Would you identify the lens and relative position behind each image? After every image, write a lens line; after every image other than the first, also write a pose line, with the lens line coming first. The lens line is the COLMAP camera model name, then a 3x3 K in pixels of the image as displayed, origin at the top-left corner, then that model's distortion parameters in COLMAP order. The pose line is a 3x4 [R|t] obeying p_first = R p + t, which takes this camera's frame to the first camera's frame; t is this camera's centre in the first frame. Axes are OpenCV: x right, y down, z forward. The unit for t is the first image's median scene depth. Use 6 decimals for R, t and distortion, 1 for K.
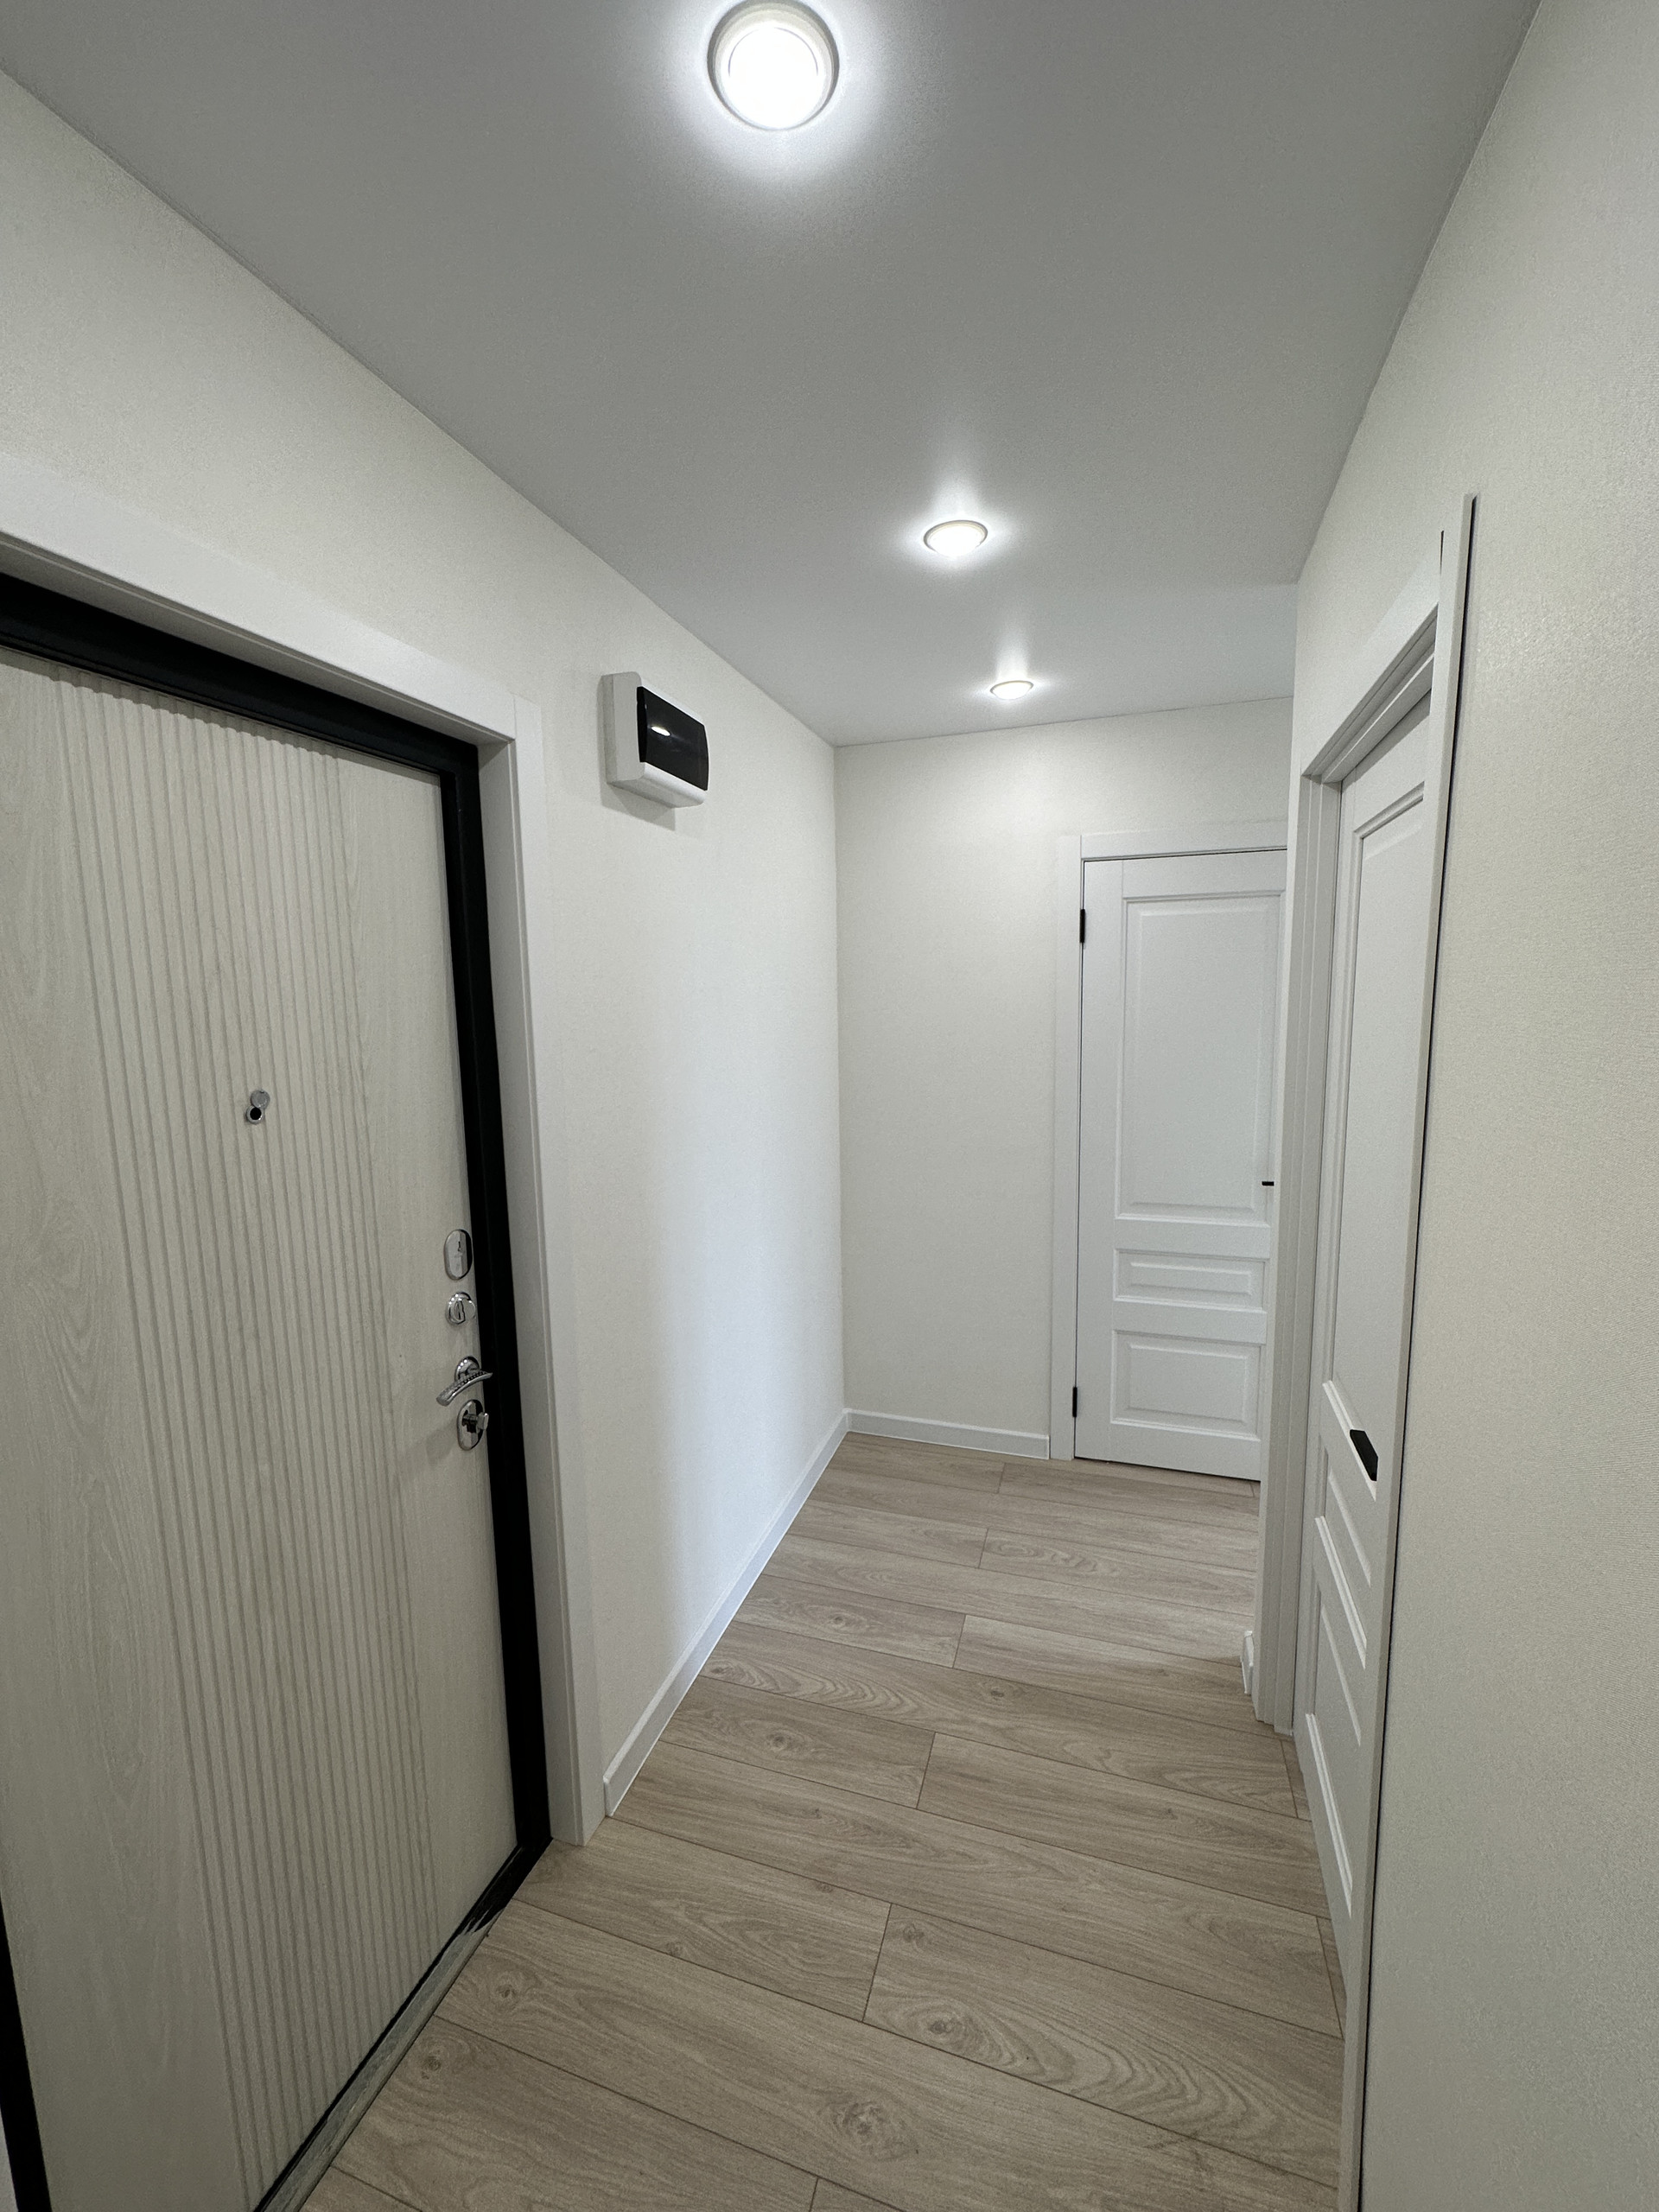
lens RADIAL K [[887.4, 0, 831.3], [0, 887.4, 1107.0], [0, 0, 1]] dist [-0.010743, 0.000893]
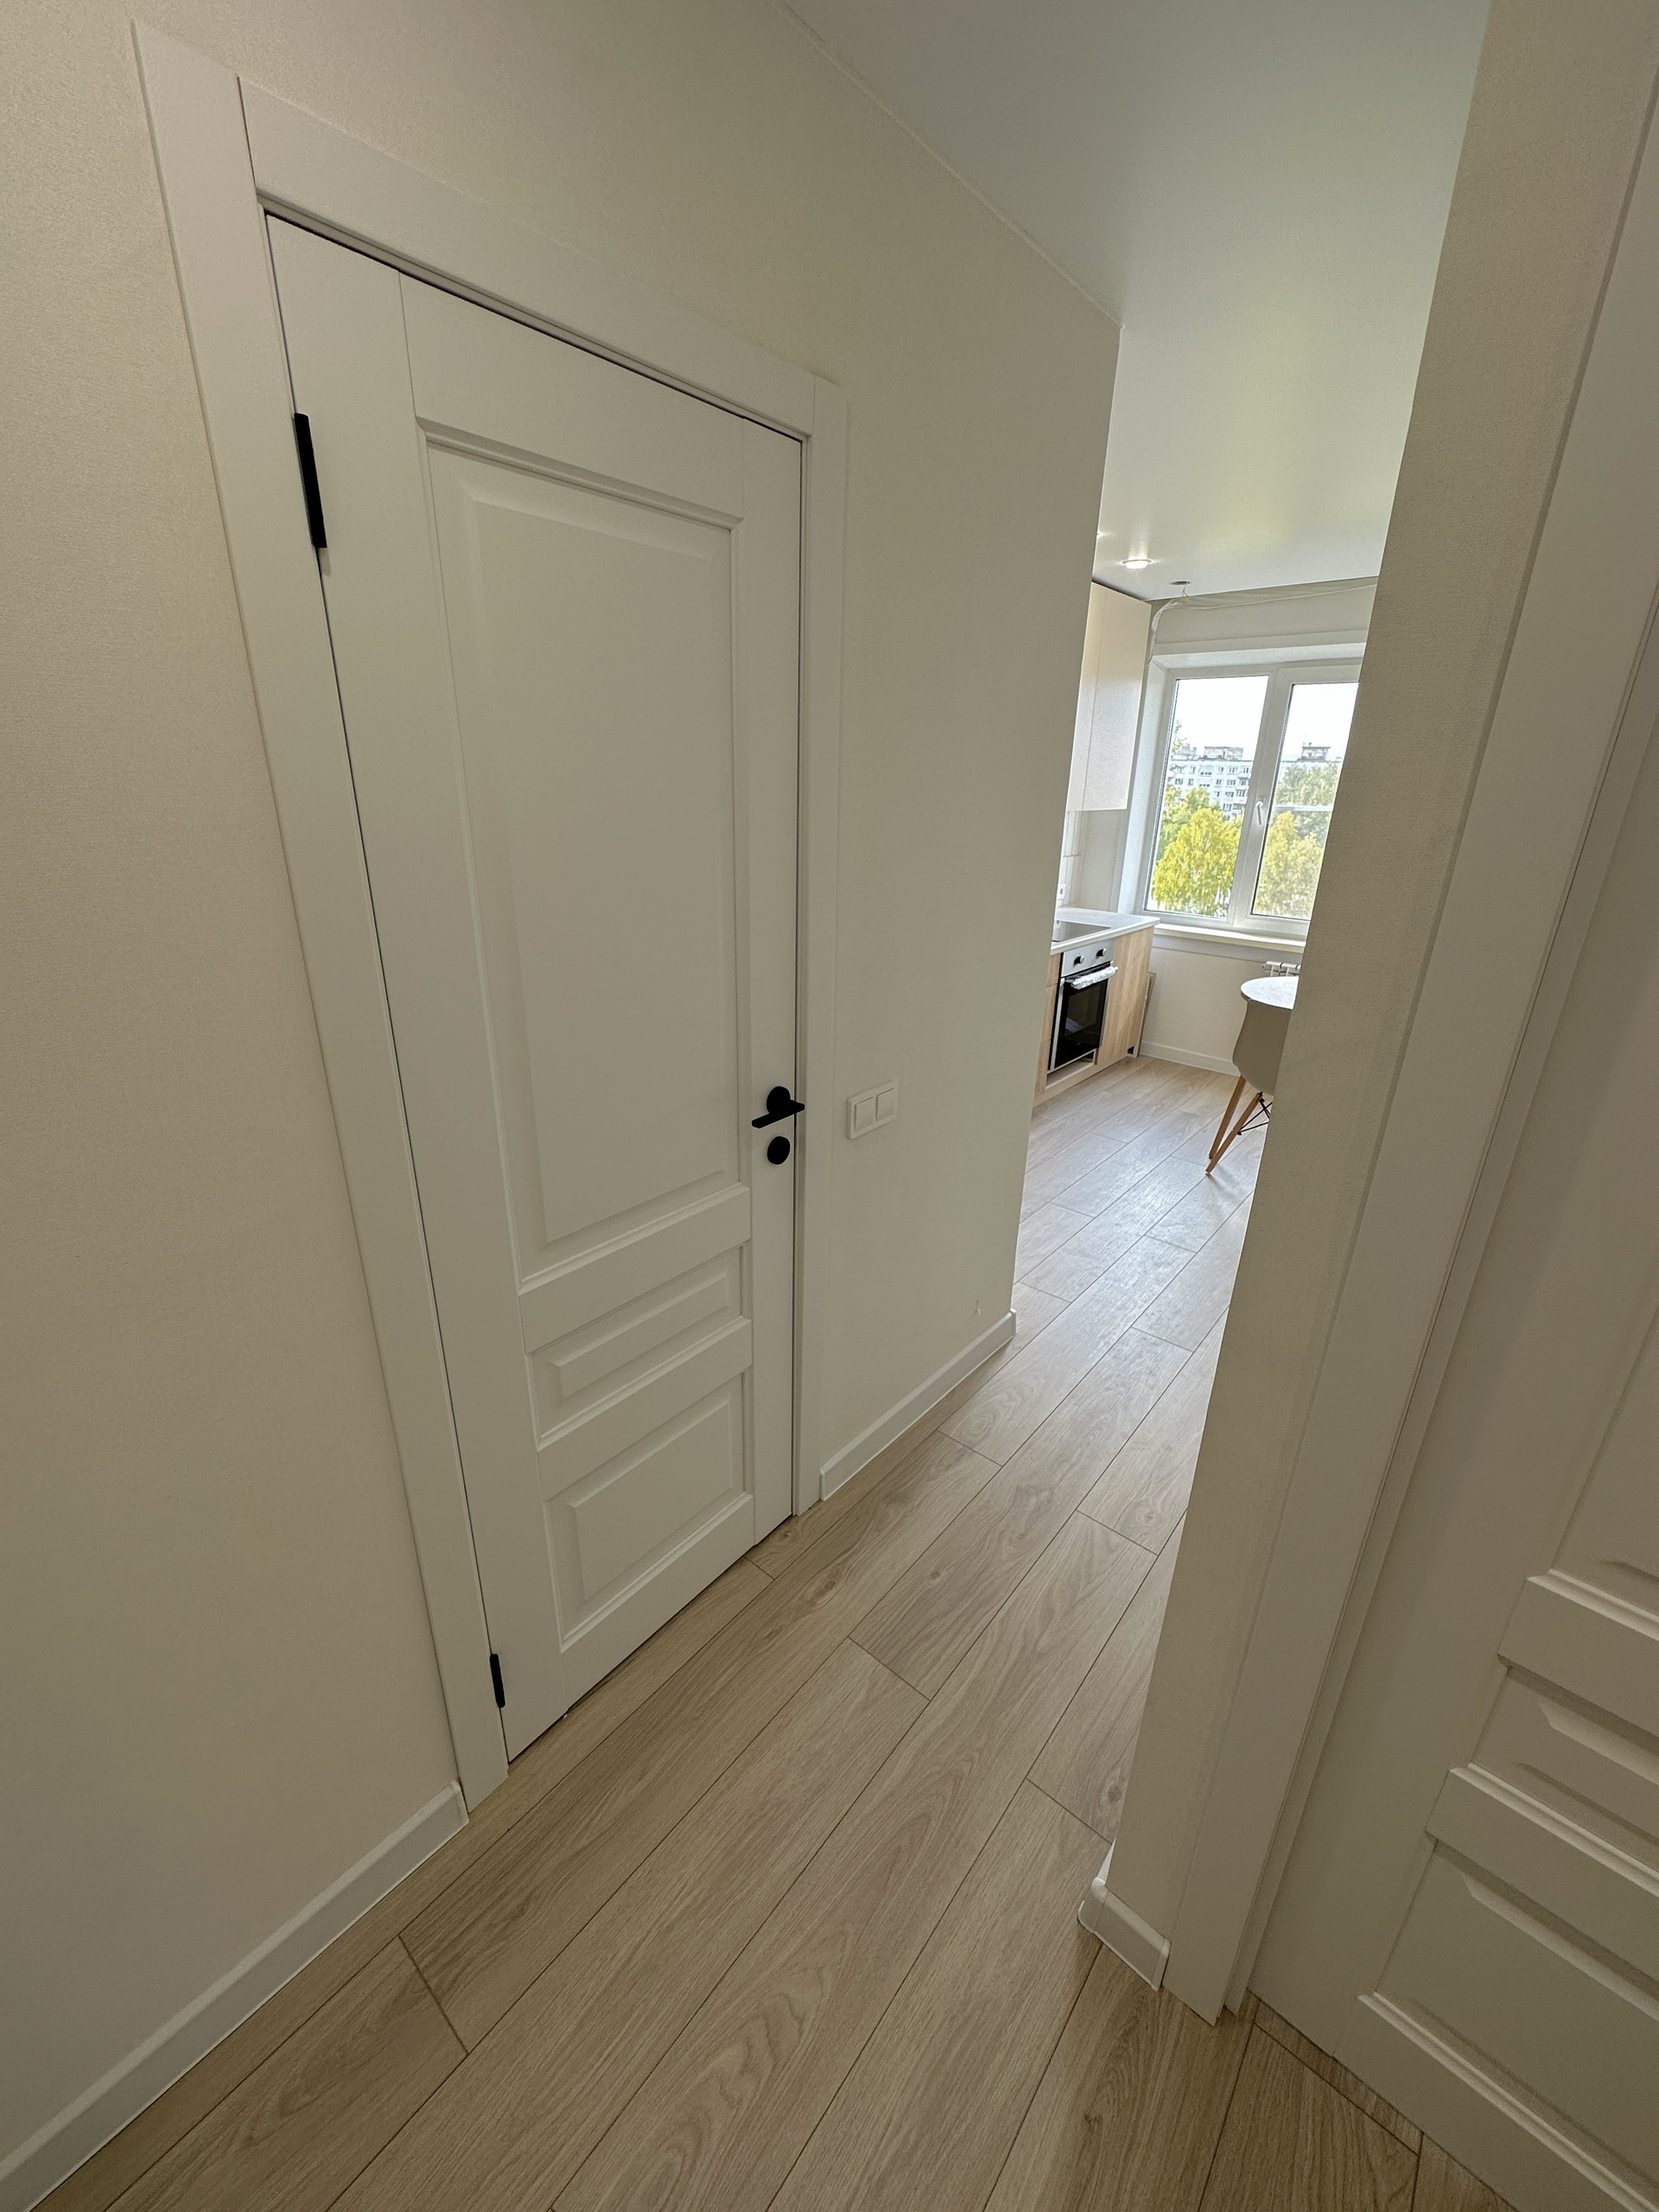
lens RADIAL K [[887.4, 0, 843.5], [0, 887.4, 1101.8], [0, 0, 1]] dist [-0.010743, 0.000893]
pose [[0.379832, -0.292982, 0.877433, 0.032052], [0.092317, 0.955790, 0.279183, -0.072256], [-0.920437, -0.025040, 0.390087, 0.723619]]
